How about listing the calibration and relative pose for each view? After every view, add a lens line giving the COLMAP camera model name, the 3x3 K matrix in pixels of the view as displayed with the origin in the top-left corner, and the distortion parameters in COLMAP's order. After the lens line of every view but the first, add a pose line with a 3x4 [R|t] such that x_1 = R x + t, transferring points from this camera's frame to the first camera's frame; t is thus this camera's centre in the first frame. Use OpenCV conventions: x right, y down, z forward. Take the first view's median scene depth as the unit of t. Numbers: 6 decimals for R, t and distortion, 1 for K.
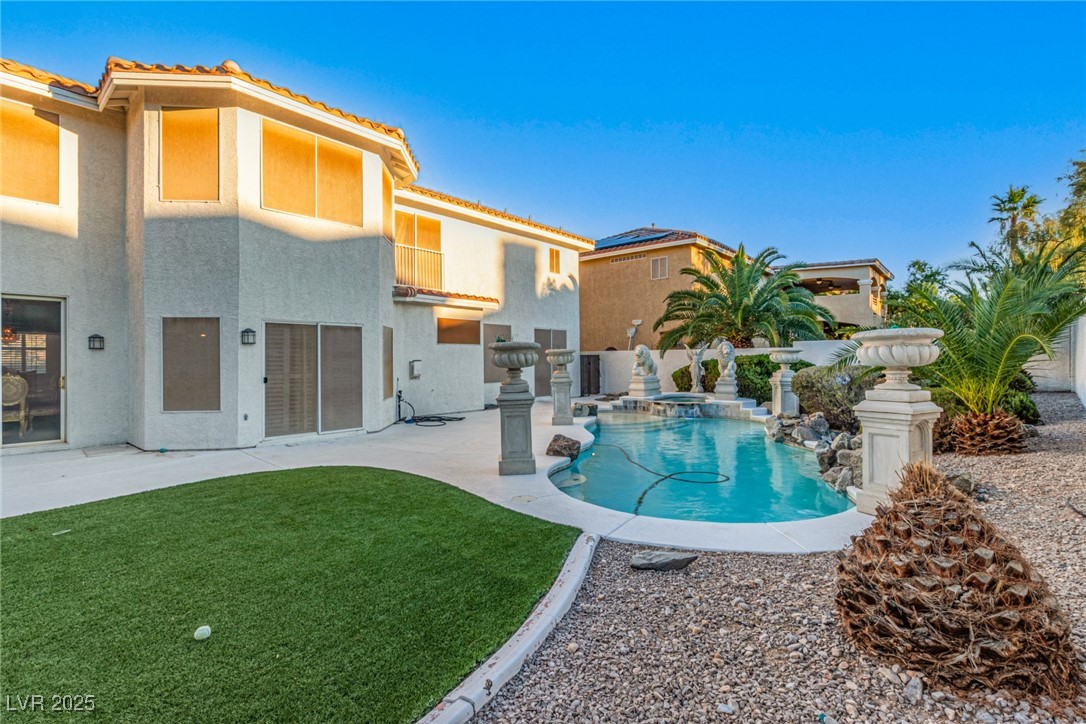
lens RADIAL K [[497.8, 0, 543.0], [0, 497.8, 362.0], [0, 0, 1]] dist [-0.033717, -0.000064]
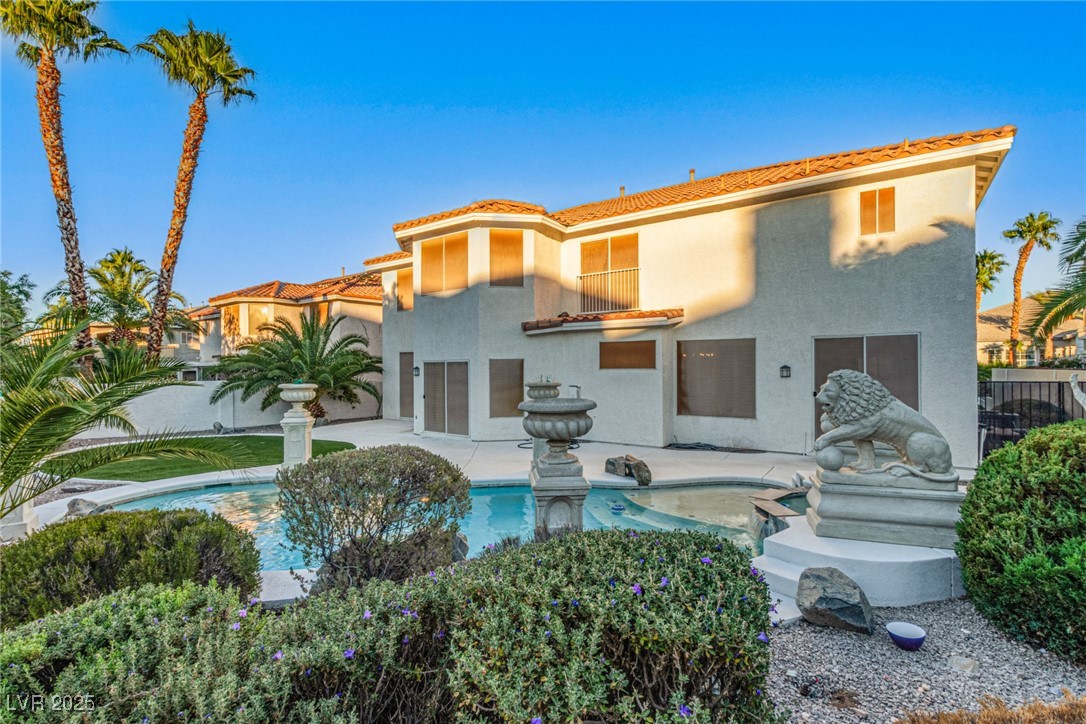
lens RADIAL K [[497.8, 0, 543.0], [0, 497.8, 362.0], [0, 0, 1]] dist [-0.033717, -0.000064]
pose [[0.088506, -0.026860, -0.995713, 0.711097], [-0.005076, 0.999611, -0.027416, -0.023038], [0.996063, 0.007481, 0.088336, 0.780582]]
